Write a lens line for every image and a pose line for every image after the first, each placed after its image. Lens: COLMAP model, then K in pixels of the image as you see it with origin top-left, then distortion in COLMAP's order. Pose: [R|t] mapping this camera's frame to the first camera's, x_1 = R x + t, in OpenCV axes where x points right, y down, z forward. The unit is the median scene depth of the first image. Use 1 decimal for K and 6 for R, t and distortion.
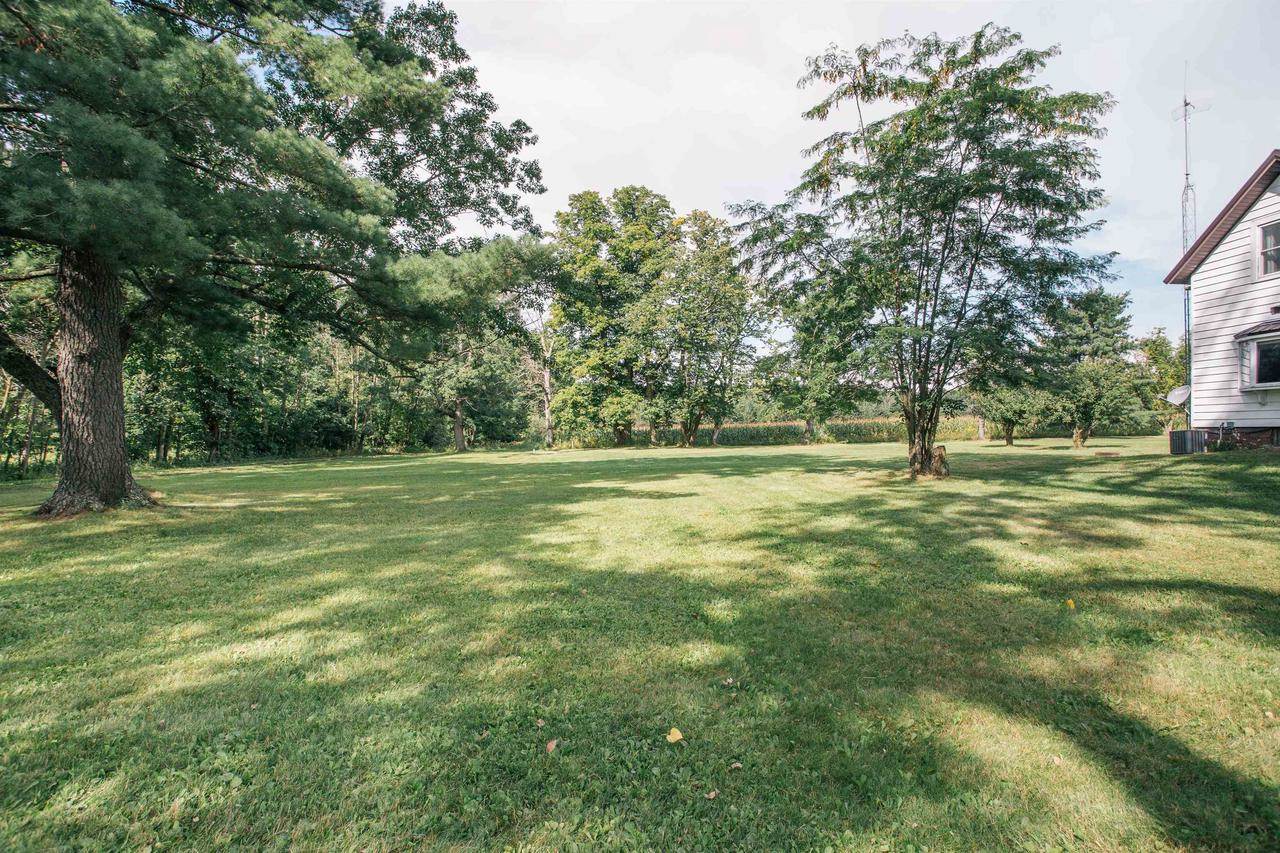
lens RADIAL K [[625.2, 0, 642.7], [0, 625.2, 425.2], [0, 0, 1]] dist [-0.074894, 0.030621]
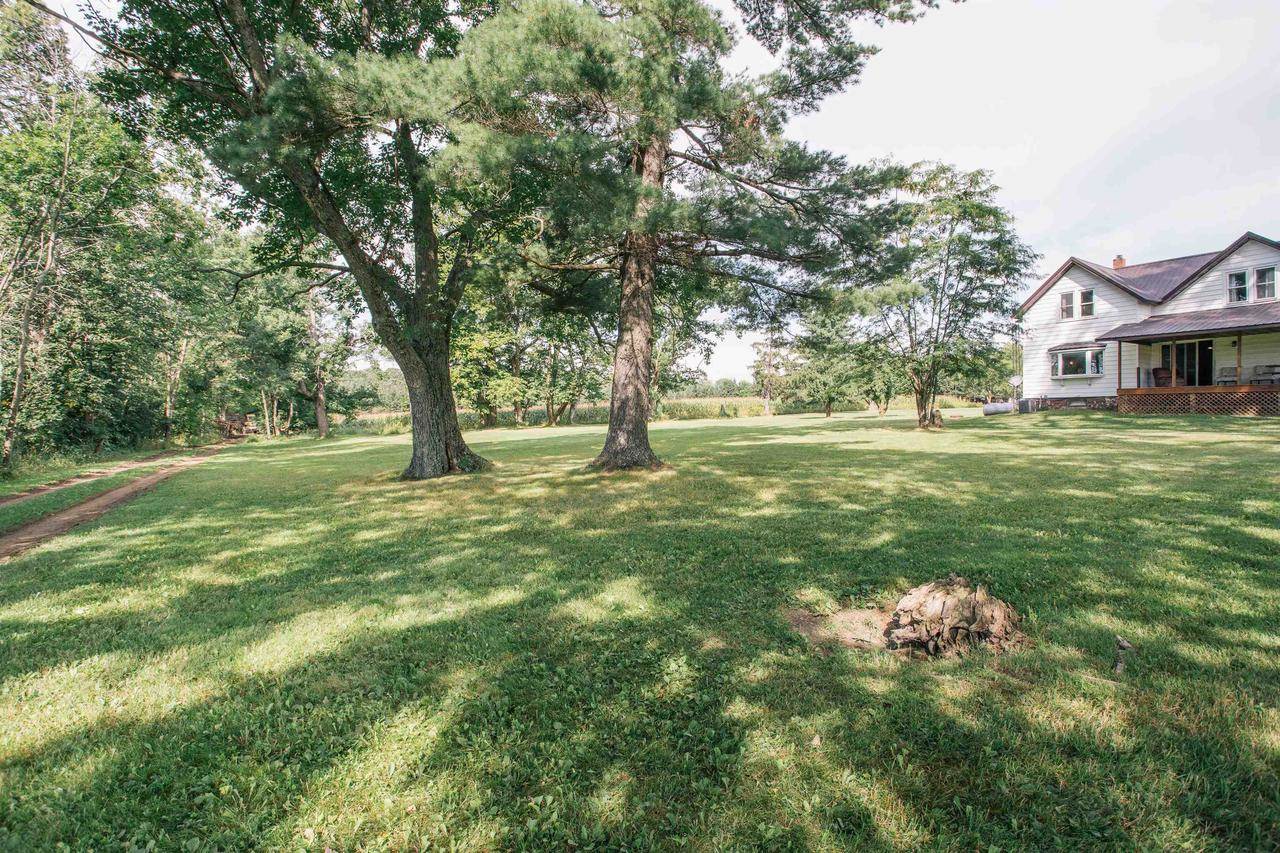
lens RADIAL K [[625.2, 0, 642.7], [0, 625.2, 425.2], [0, 0, 1]] dist [-0.074894, 0.030621]
pose [[0.885554, -0.025435, 0.463840, -0.964182], [0.014193, 0.999515, 0.027713, 0.016175], [-0.464320, -0.017958, 0.885486, -0.103737]]
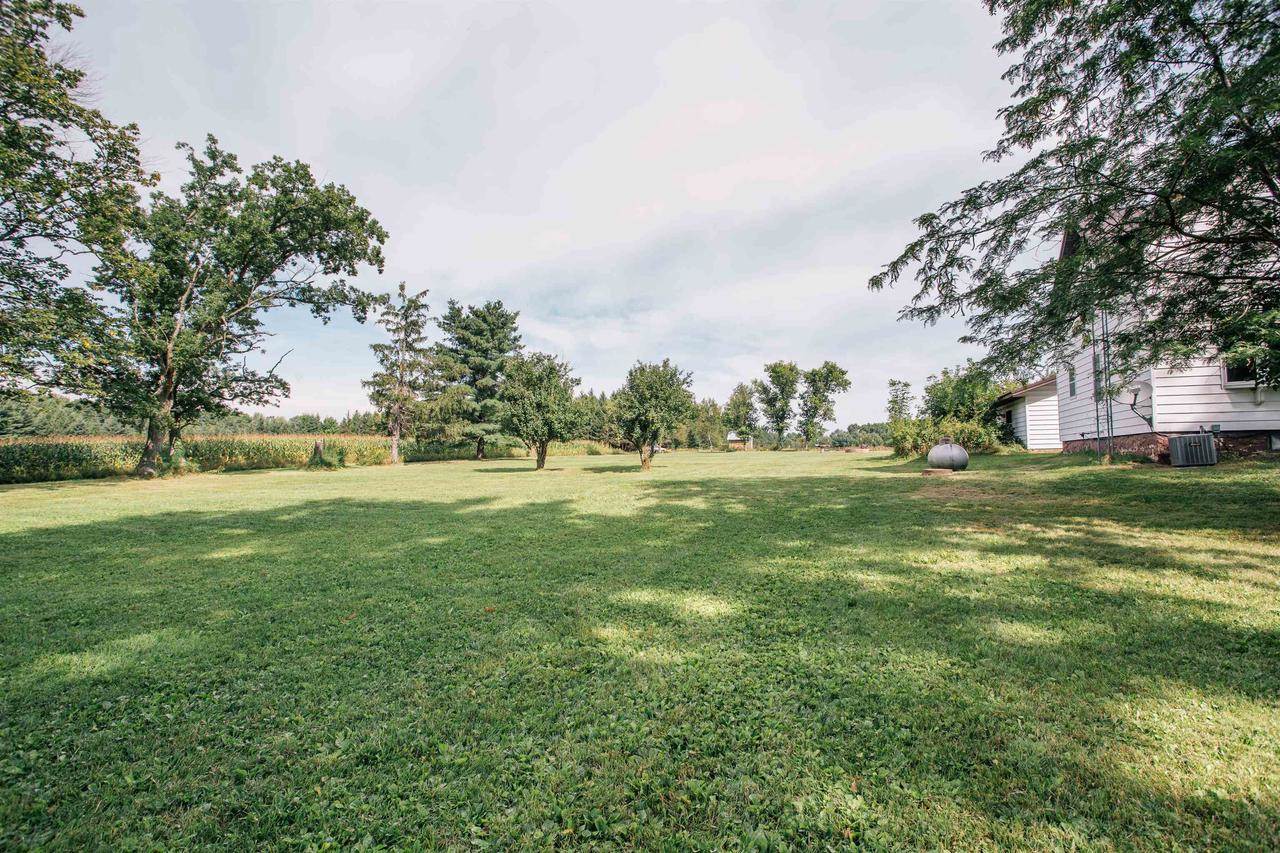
lens RADIAL K [[625.2, 0, 642.7], [0, 625.2, 425.2], [0, 0, 1]] dist [-0.074894, 0.030621]
pose [[0.429411, 0.037890, 0.902314, -0.079737], [0.000292, 0.999114, -0.042093, 0.027142], [-0.903109, 0.018339, 0.429020, 1.296683]]
